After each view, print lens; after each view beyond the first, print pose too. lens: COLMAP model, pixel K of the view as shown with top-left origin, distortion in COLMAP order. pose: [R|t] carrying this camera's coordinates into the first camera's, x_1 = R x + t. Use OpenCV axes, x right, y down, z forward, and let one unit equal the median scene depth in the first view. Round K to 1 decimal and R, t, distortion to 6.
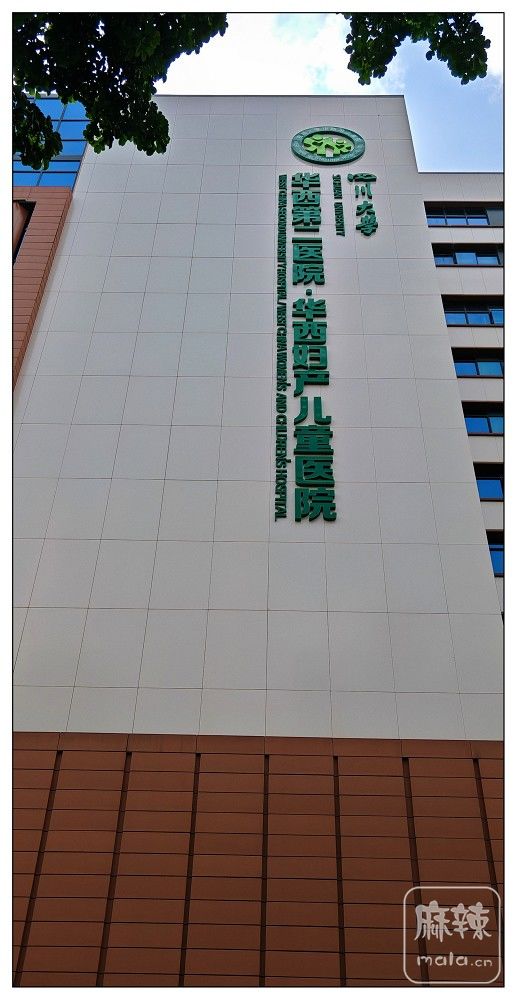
lens RADIAL K [[848.8, 0, 246.4], [0, 848.8, 559.4], [0, 0, 1]] dist [0.007191, 0.041201]
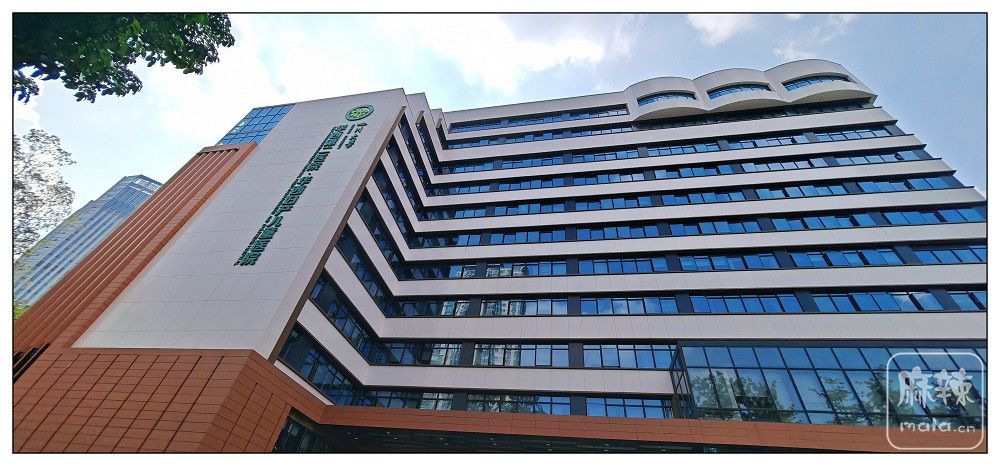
lens RADIAL K [[380.5, 0, 496.2], [0, 380.5, 241.5], [0, 0, 1]] dist [-0.006389, -0.000409]
pose [[0.982360, -0.060672, -0.176883, 0.817606], [0.047036, 0.995661, -0.080296, 0.009328], [0.180987, 0.070560, 0.980951, -0.011865]]
